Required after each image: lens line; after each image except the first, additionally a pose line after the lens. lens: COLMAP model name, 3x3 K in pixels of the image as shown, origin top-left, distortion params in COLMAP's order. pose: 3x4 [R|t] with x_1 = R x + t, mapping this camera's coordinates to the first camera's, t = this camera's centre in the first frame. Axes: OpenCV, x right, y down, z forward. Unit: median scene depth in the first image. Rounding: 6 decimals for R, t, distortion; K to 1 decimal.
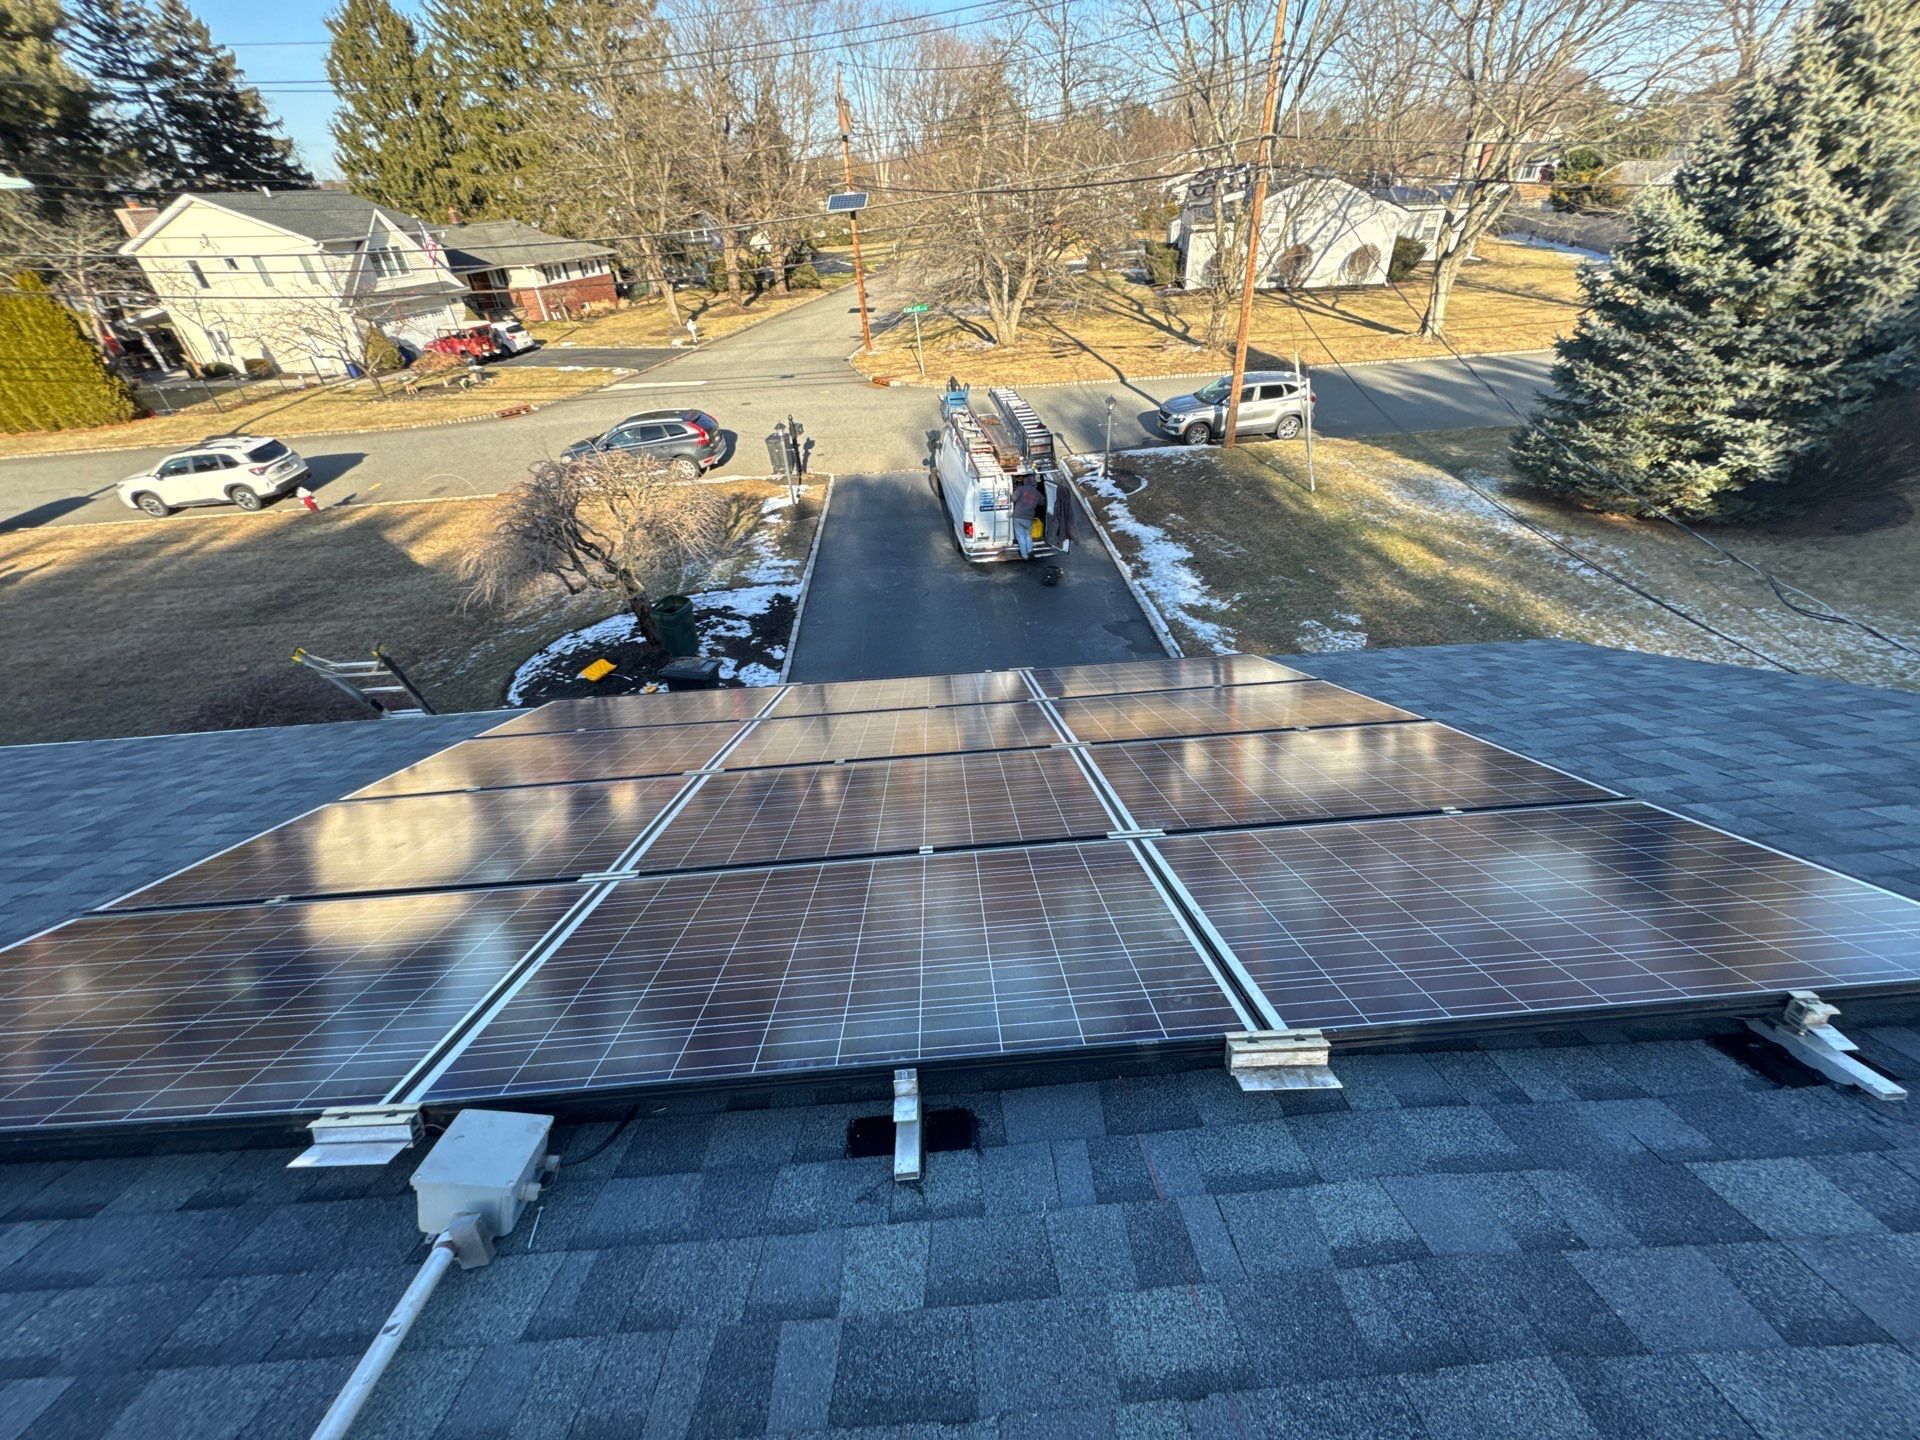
lens RADIAL K [[771.2, 0, 959.6], [0, 771.2, 713.1], [0, 0, 1]] dist [0.001180, 0.000270]
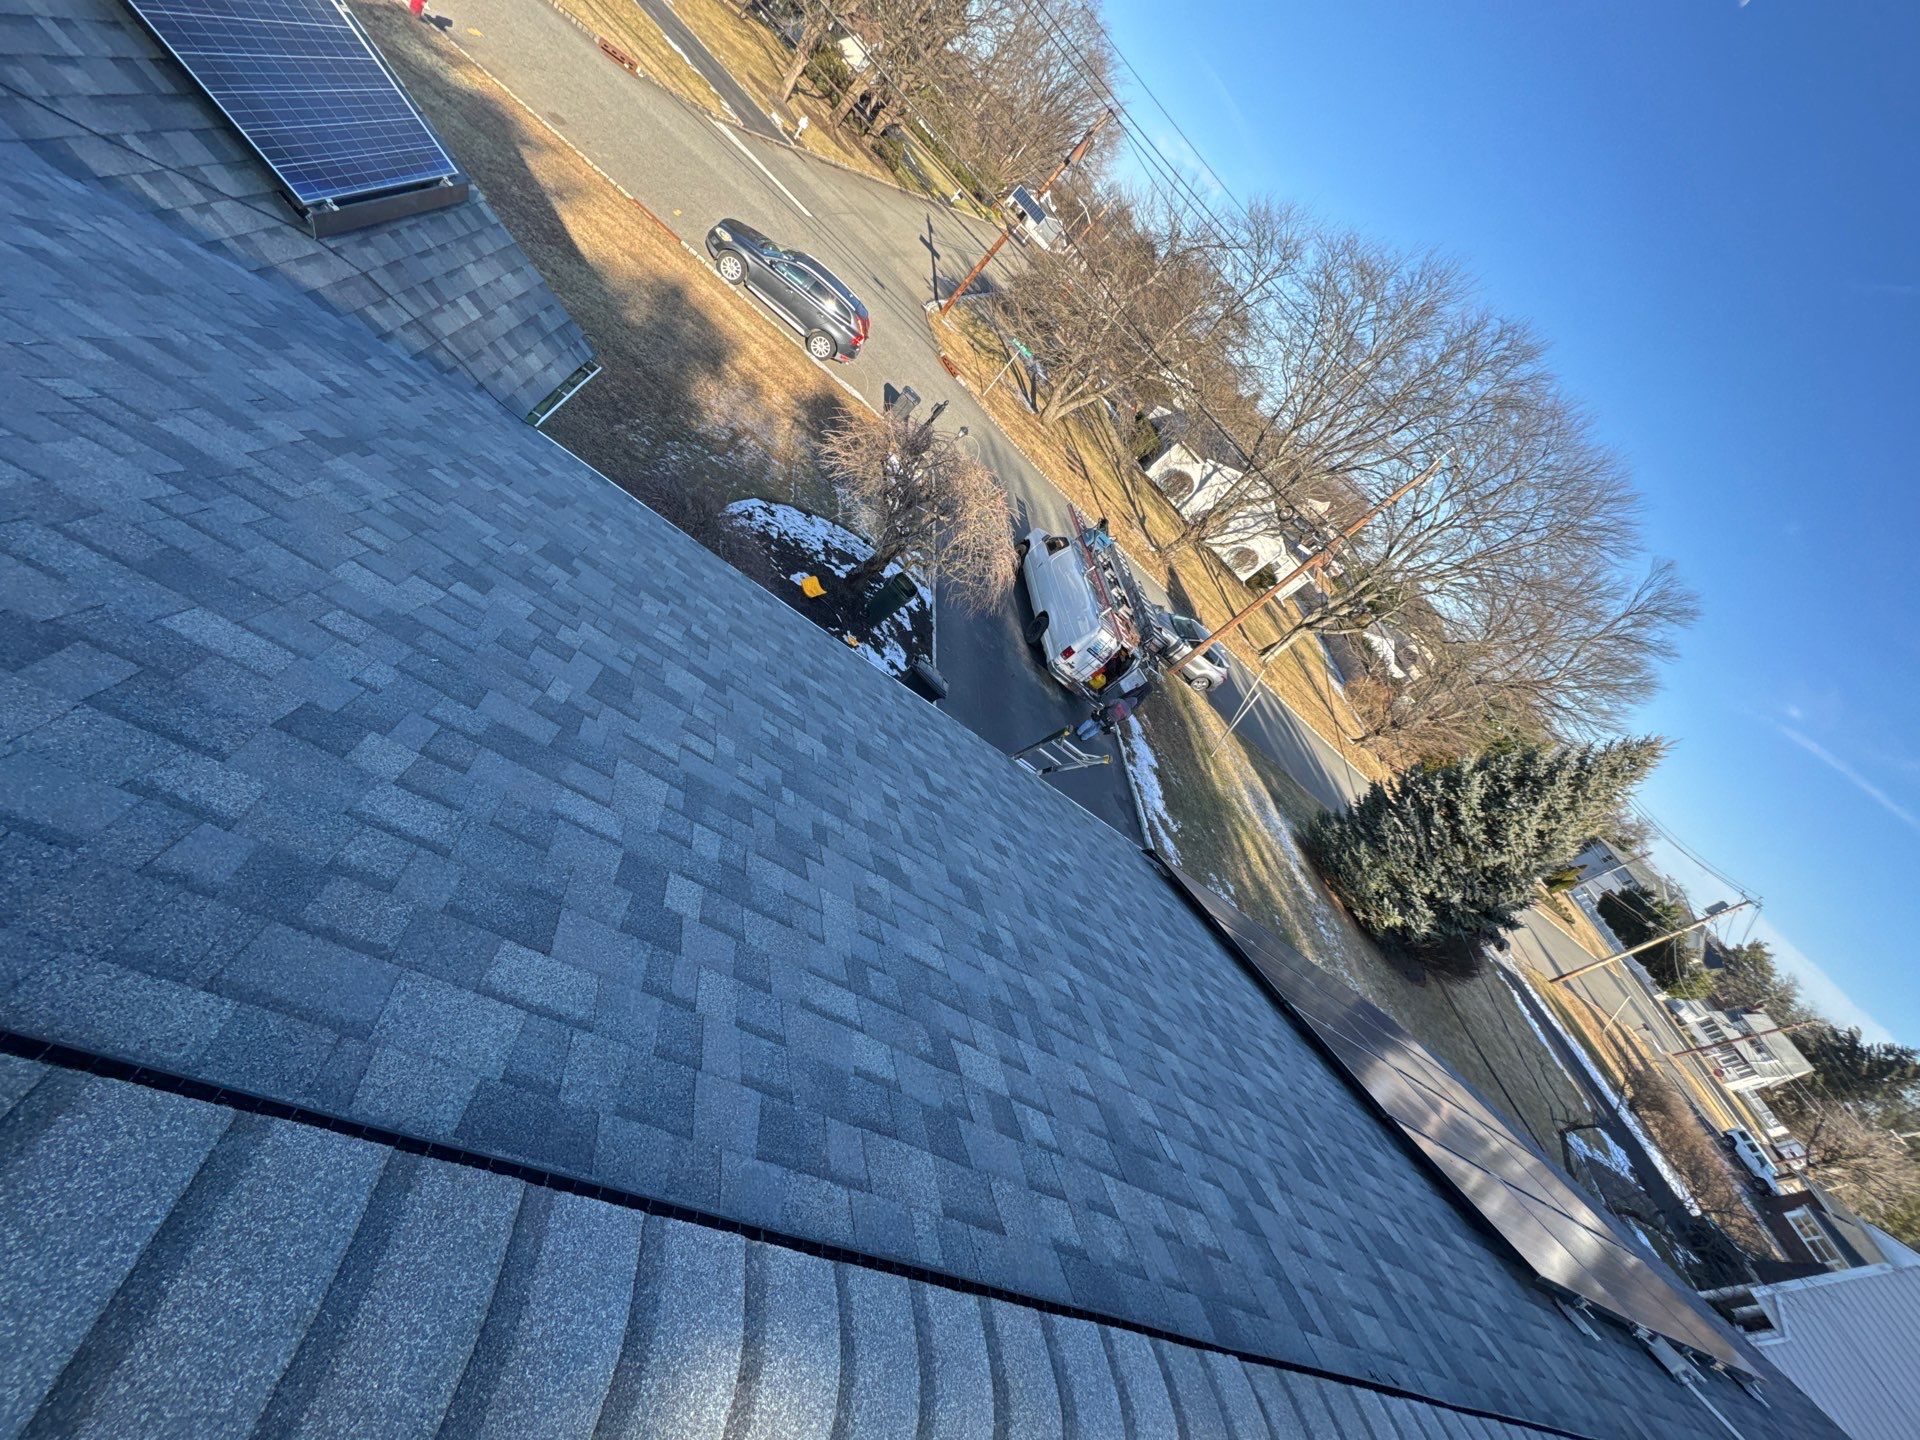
lens RADIAL K [[771.2, 0, 962.8], [0, 771.2, 722.6], [0, 0, 1]] dist [0.001180, 0.000270]
pose [[0.697769, 0.570531, 0.433143, -0.556716], [-0.598000, 0.796842, -0.086249, 0.048537], [-0.394354, -0.198838, 0.897189, -0.031773]]
